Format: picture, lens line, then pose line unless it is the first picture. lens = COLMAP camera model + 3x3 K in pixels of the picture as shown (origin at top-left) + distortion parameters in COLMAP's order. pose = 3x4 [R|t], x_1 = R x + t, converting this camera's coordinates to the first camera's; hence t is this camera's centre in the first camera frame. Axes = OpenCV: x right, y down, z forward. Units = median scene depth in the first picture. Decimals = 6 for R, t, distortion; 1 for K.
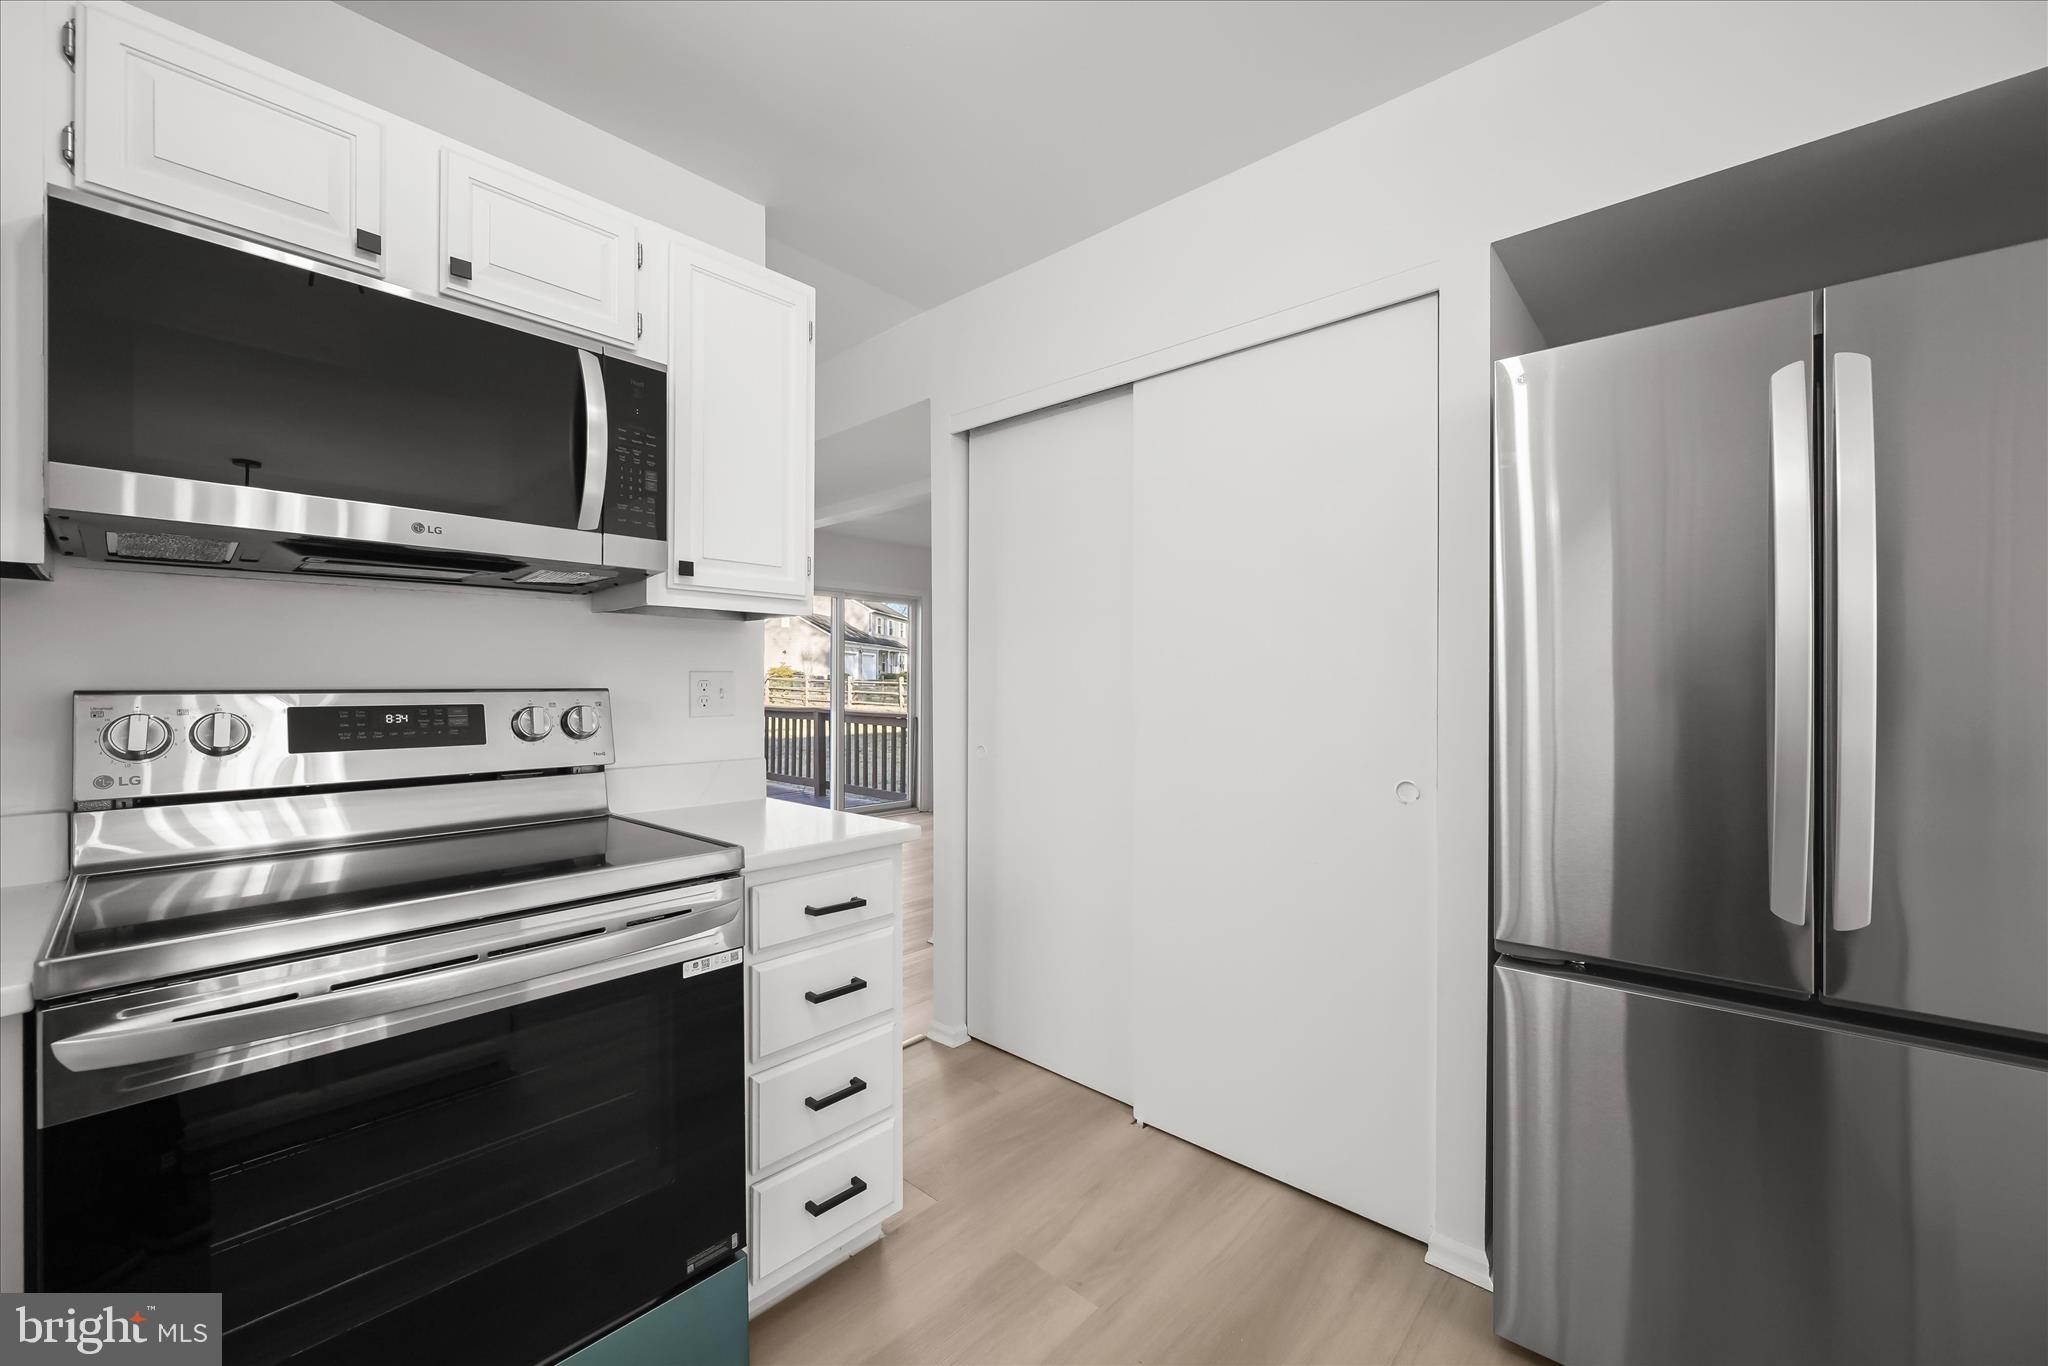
lens RADIAL K [[806.5, 0, 1026.6], [0, 806.5, 683.4], [0, 0, 1]] dist [-0.001062, -0.000064]
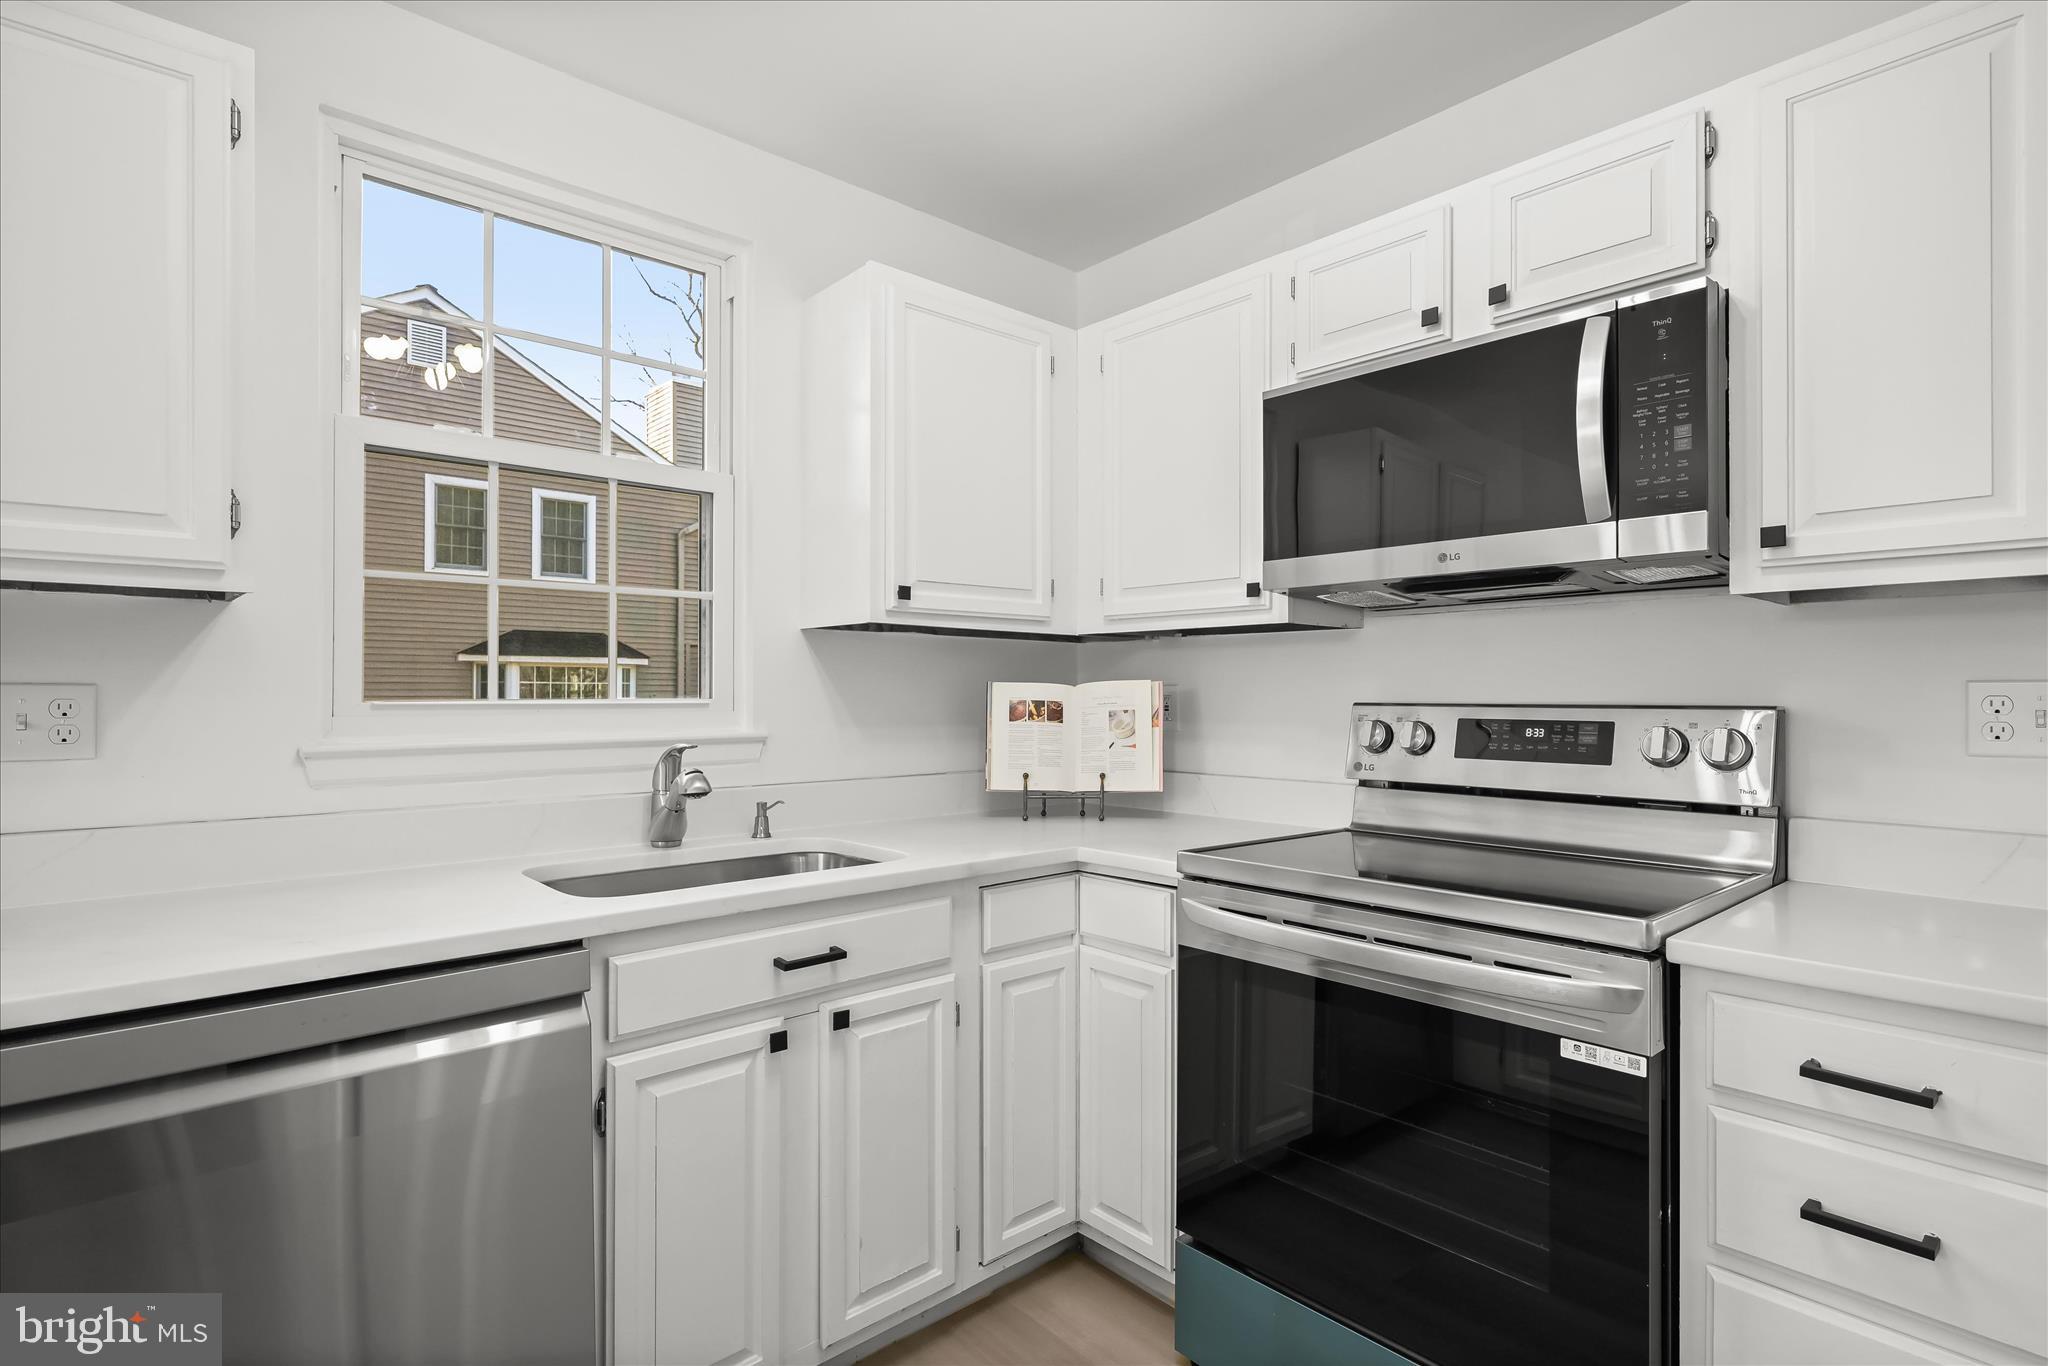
lens RADIAL K [[1000.6, 0, 1014.7], [0, 1000.6, 689.9], [0, 0, 1]] dist [0.001109, 0.000174]
pose [[-0.112253, -0.005945, -0.993662, 0.563431], [-0.004923, 0.999973, -0.005426, -0.000917], [0.993667, 0.004282, -0.112279, 0.475918]]
